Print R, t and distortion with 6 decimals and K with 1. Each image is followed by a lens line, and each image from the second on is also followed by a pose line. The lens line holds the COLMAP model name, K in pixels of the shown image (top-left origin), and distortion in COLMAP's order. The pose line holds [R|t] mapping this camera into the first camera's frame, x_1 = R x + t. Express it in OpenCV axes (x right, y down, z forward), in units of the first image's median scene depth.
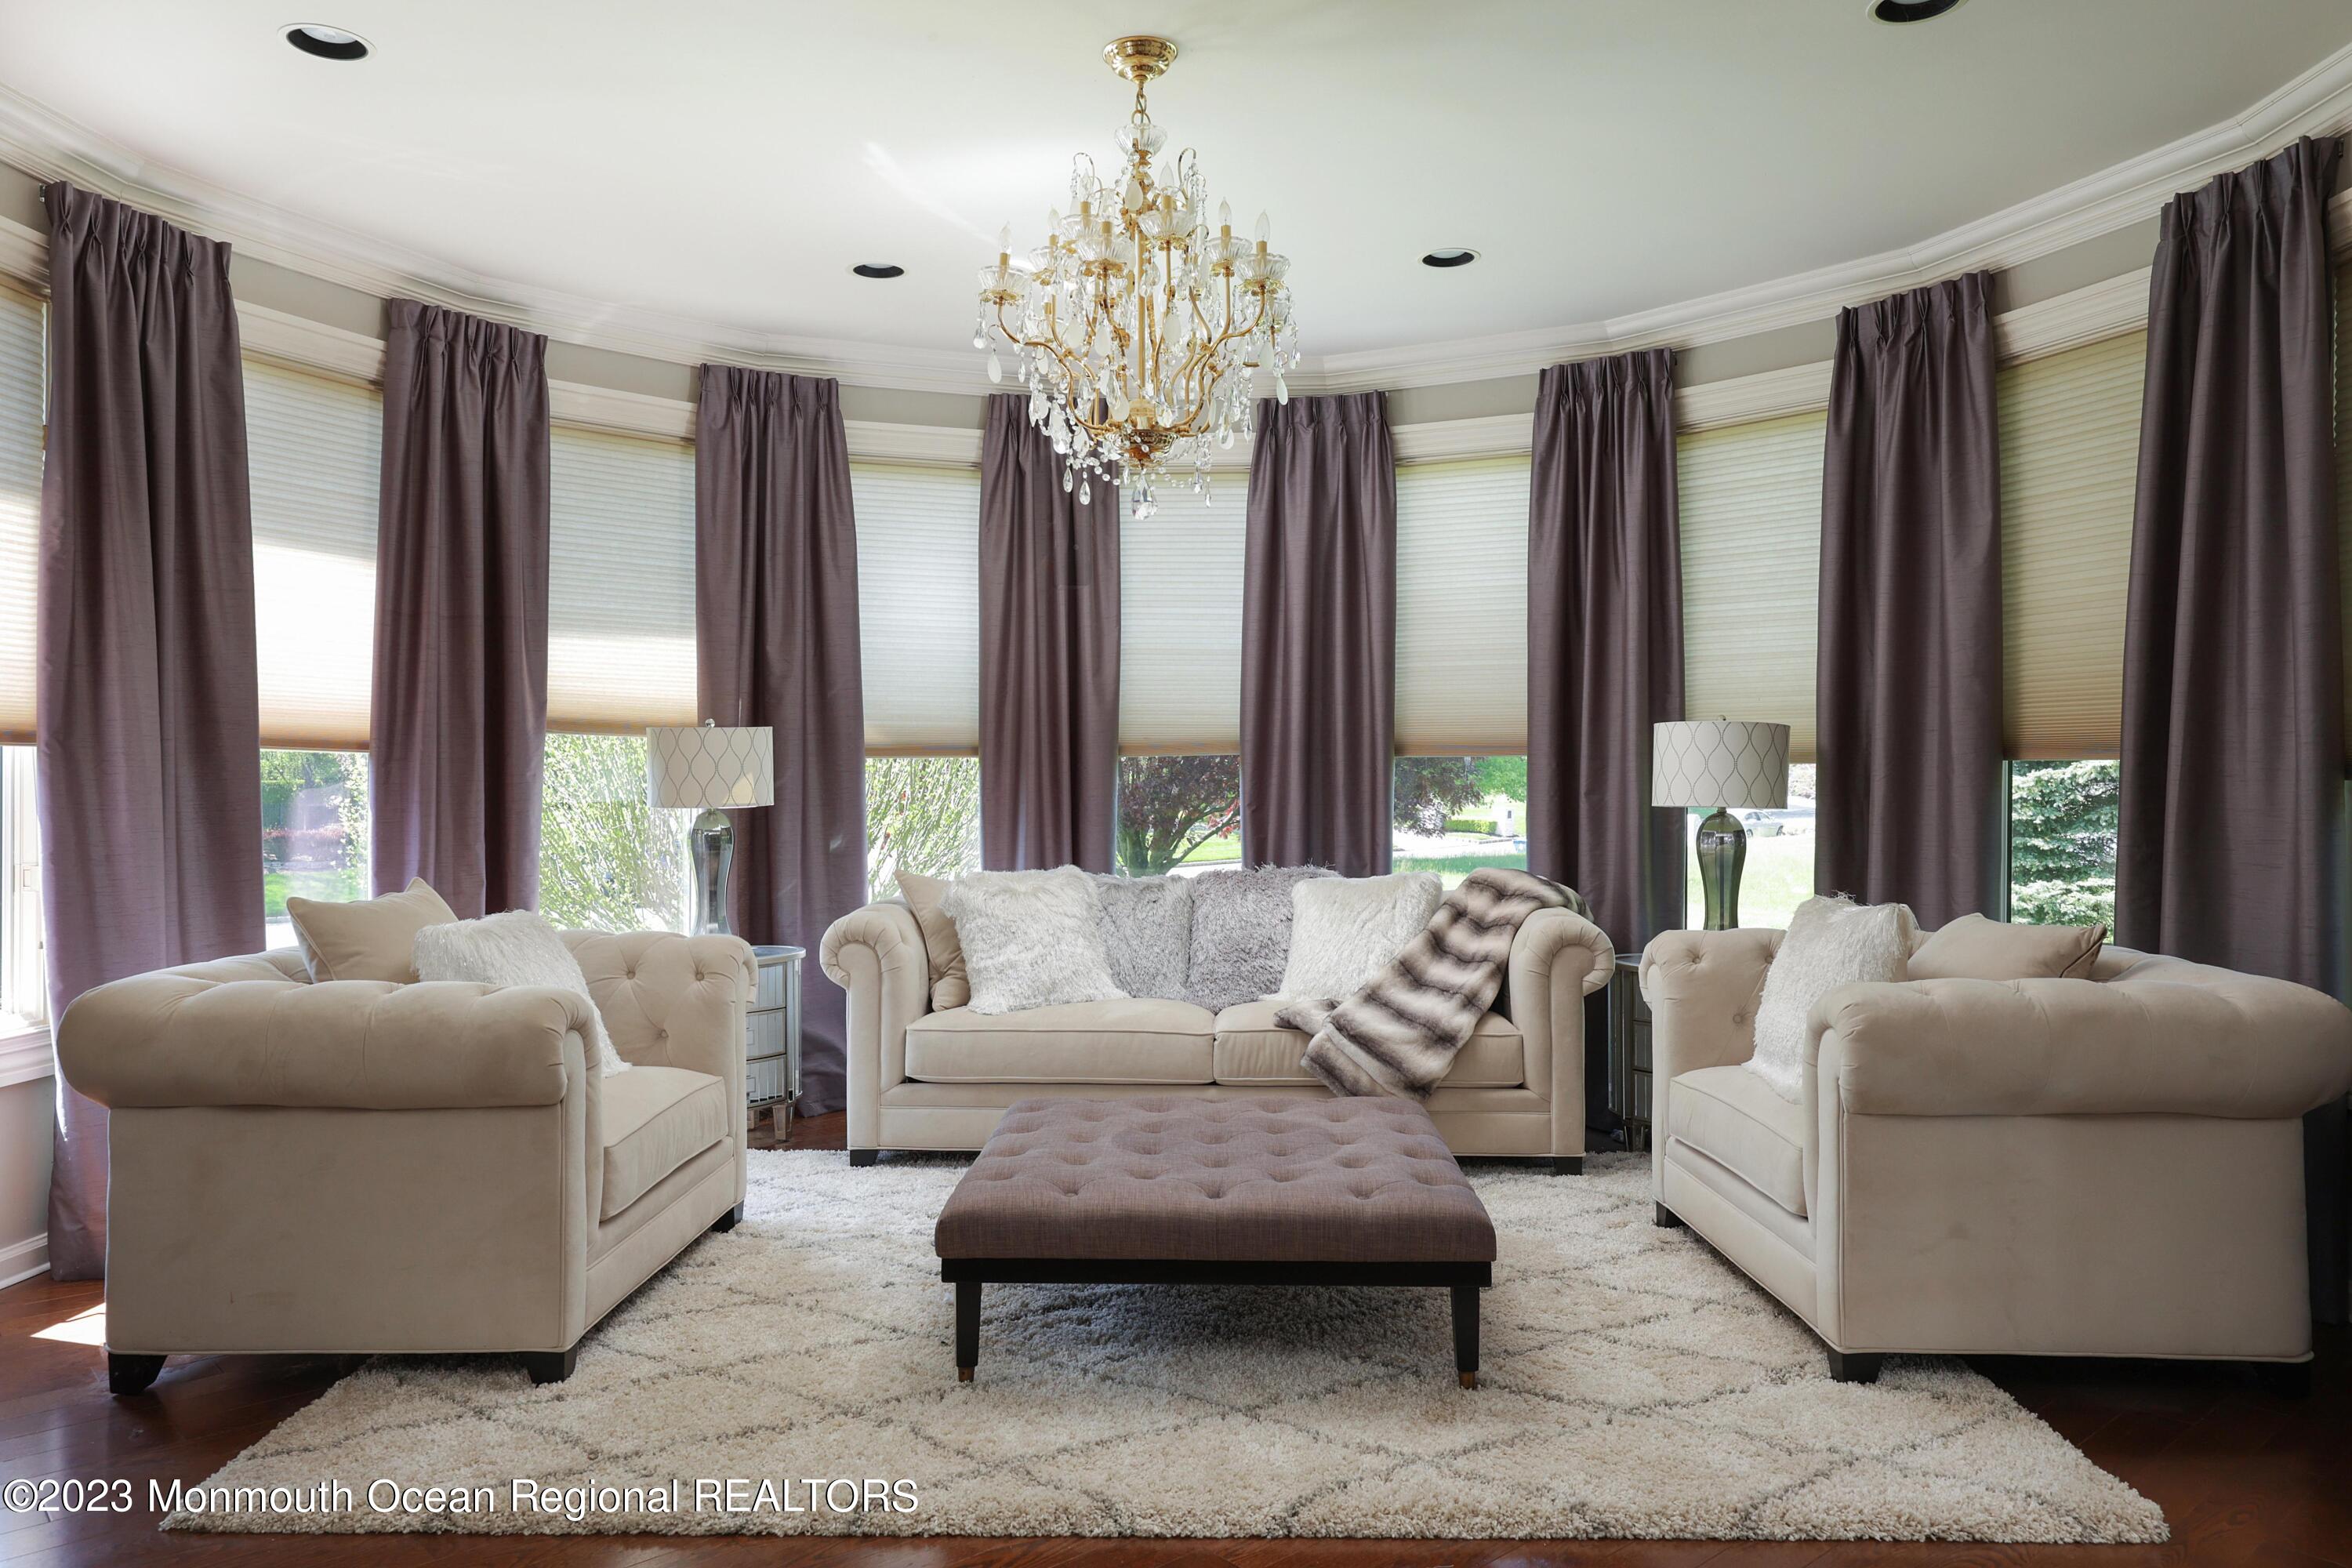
lens RADIAL K [[1403.9, 0, 1176.6], [0, 1403.9, 778.9], [0, 0, 1]] dist [-0.002577, -0.000793]
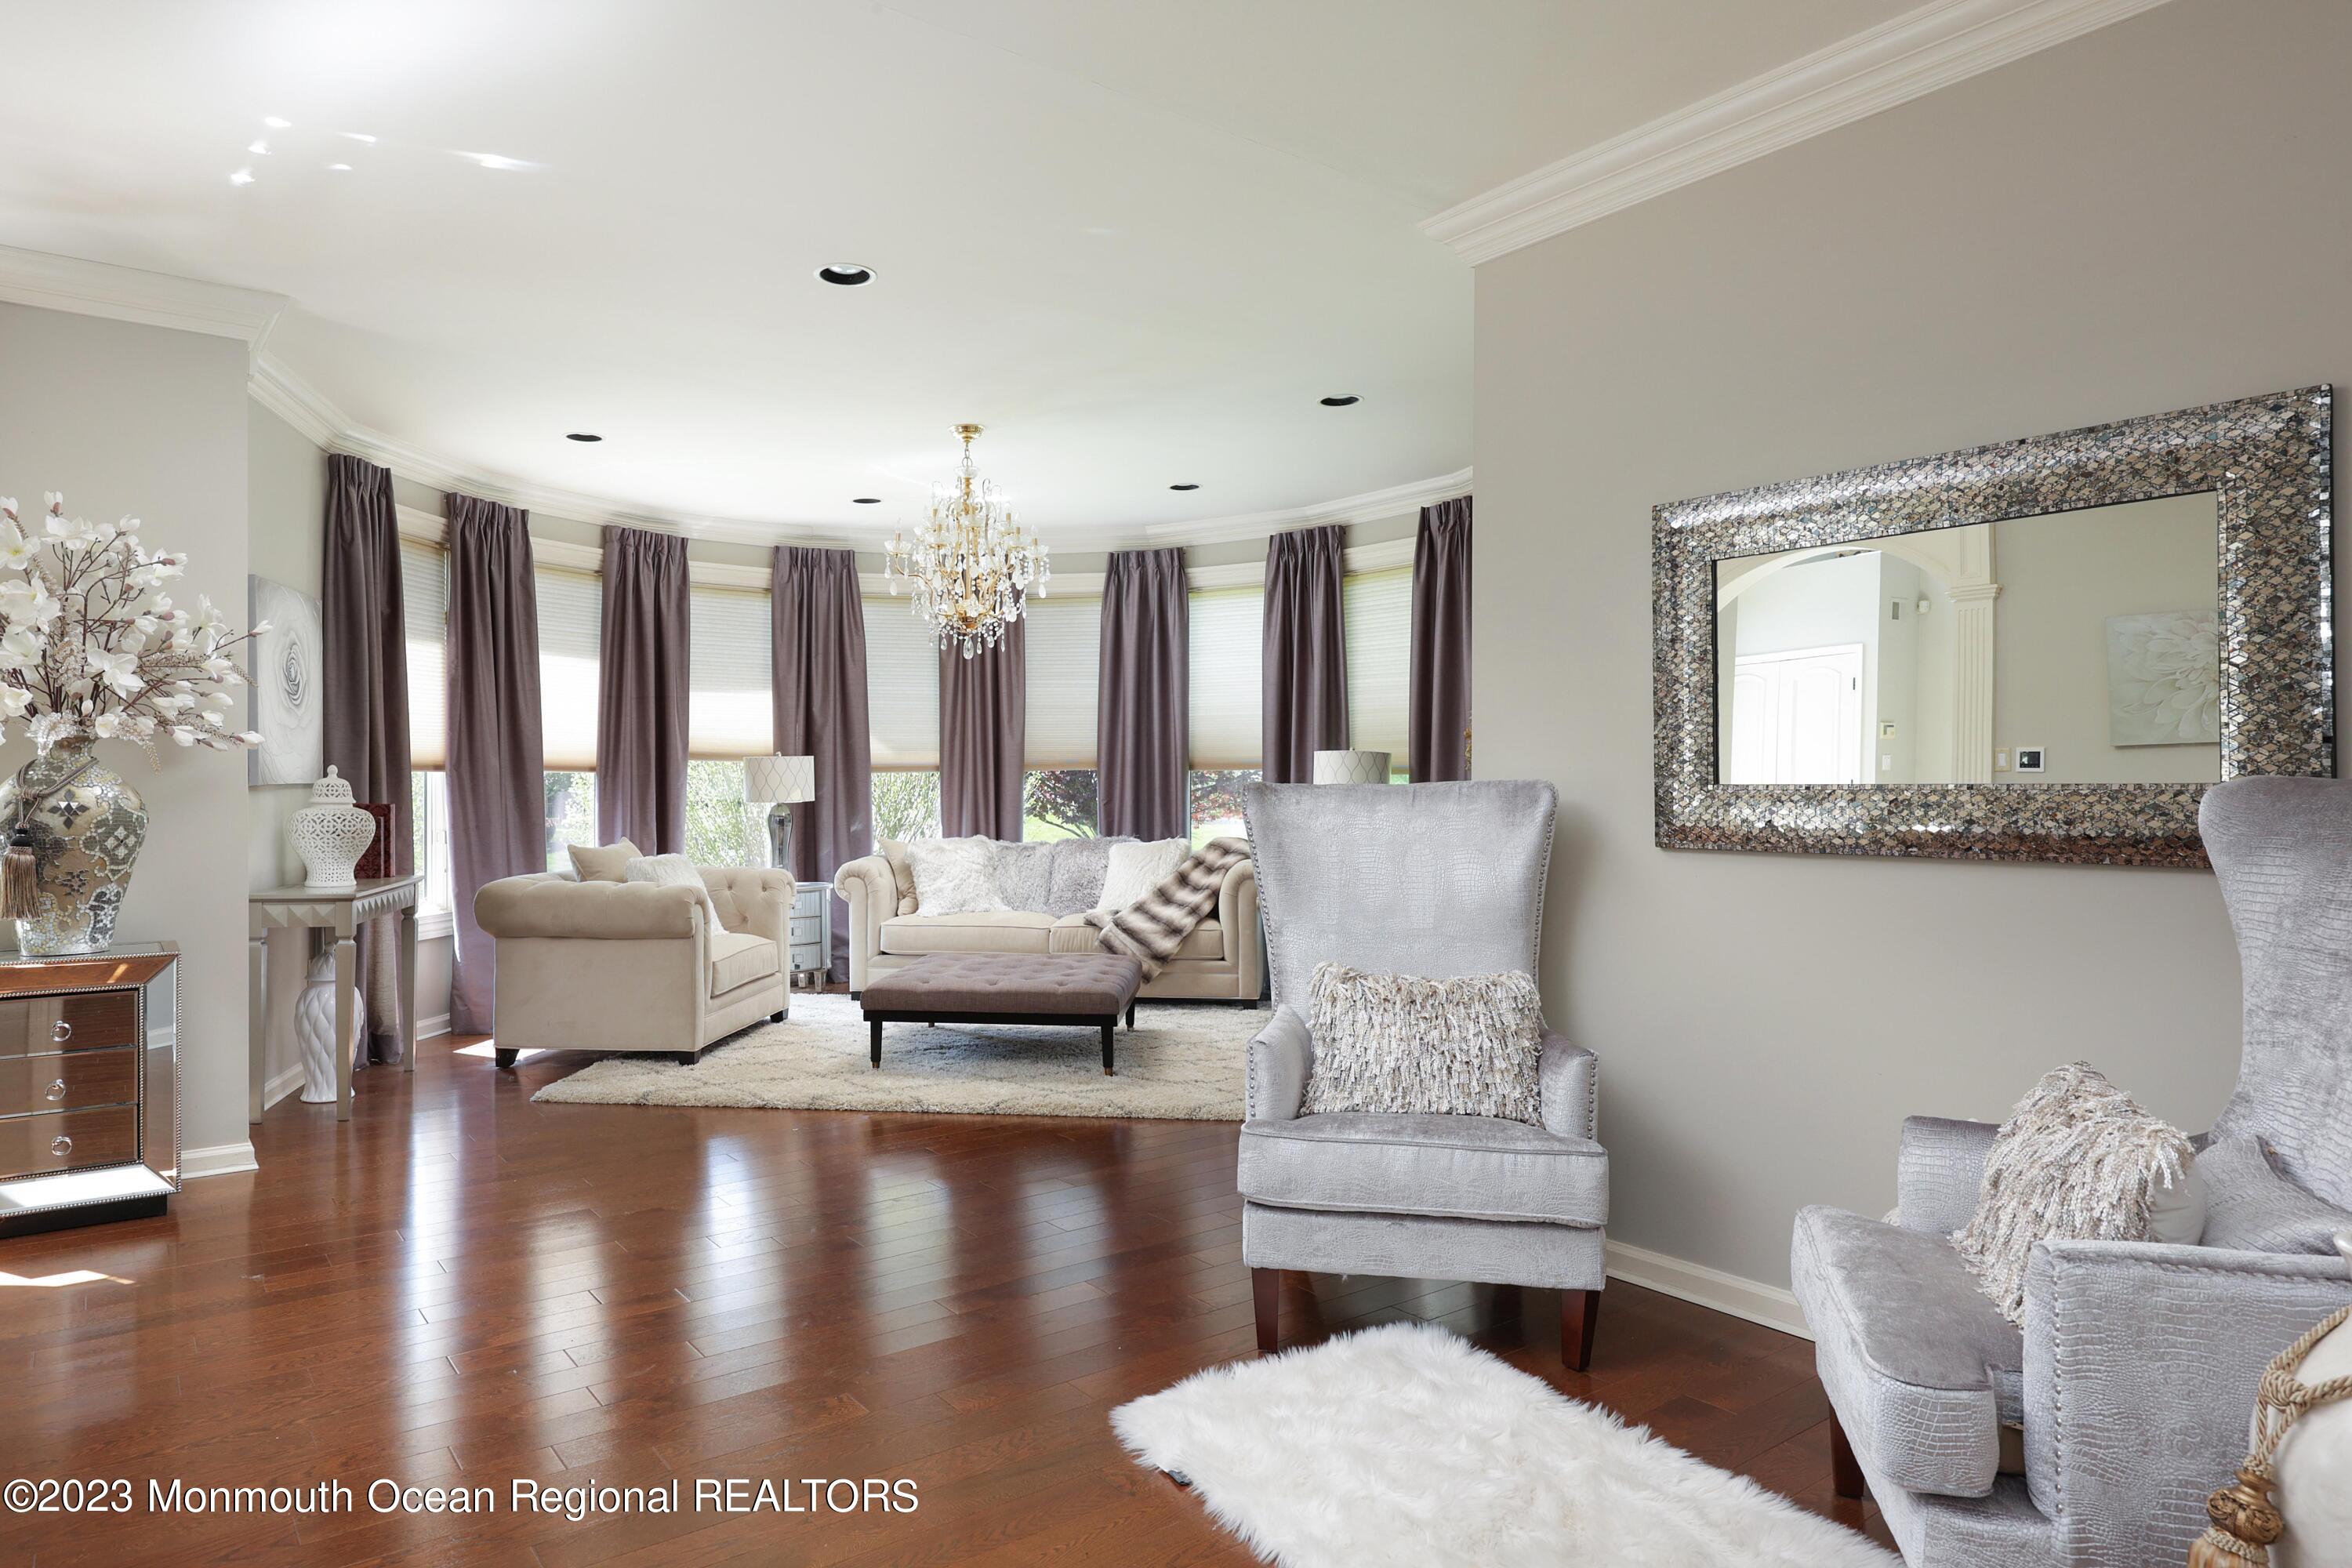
lens RADIAL K [[1383.6, 0, 1174.8], [0, 1383.6, 774.3], [0, 0, 1]] dist [0.001442, -0.000233]
pose [[0.995846, -0.004007, -0.090961, 0.334726], [0.003689, 0.999986, -0.003665, -0.006486], [0.090974, 0.003315, 0.995848, -0.713199]]
